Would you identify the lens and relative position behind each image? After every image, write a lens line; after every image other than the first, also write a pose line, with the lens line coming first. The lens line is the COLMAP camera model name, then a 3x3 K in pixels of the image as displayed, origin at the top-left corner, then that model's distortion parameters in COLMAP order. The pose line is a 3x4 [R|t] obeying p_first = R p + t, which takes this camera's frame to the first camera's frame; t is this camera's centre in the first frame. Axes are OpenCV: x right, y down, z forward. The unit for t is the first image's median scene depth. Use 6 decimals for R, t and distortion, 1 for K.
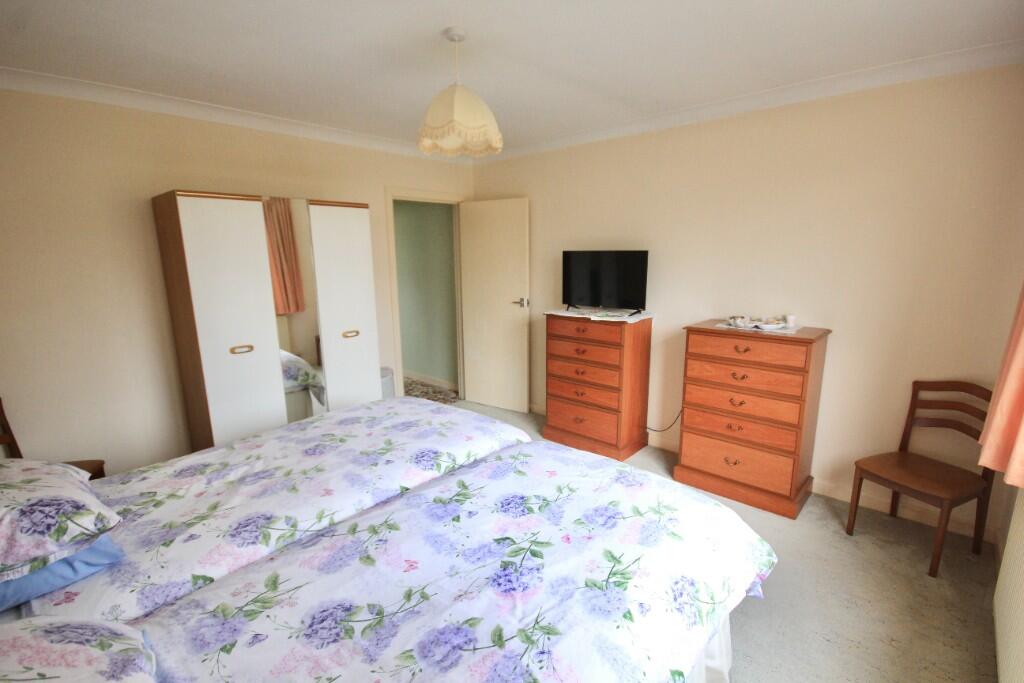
lens RADIAL K [[473.1, 0, 518.5], [0, 473.1, 339.4], [0, 0, 1]] dist [0.008707, -0.009823]
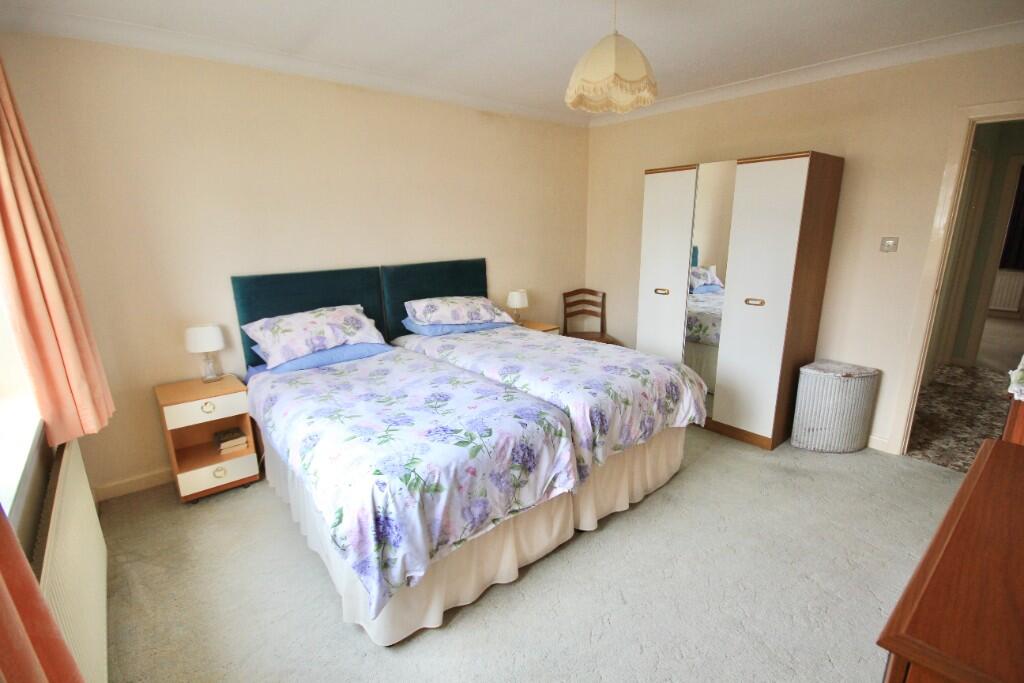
lens RADIAL K [[473.1, 0, 519.1], [0, 473.1, 342.4], [0, 0, 1]] dist [0.008707, -0.009823]
pose [[-0.115628, 0.262204, -0.958060, 1.118994], [-0.169540, 0.945166, 0.279137, -0.213207], [0.978717, 0.194705, -0.064833, 1.136534]]
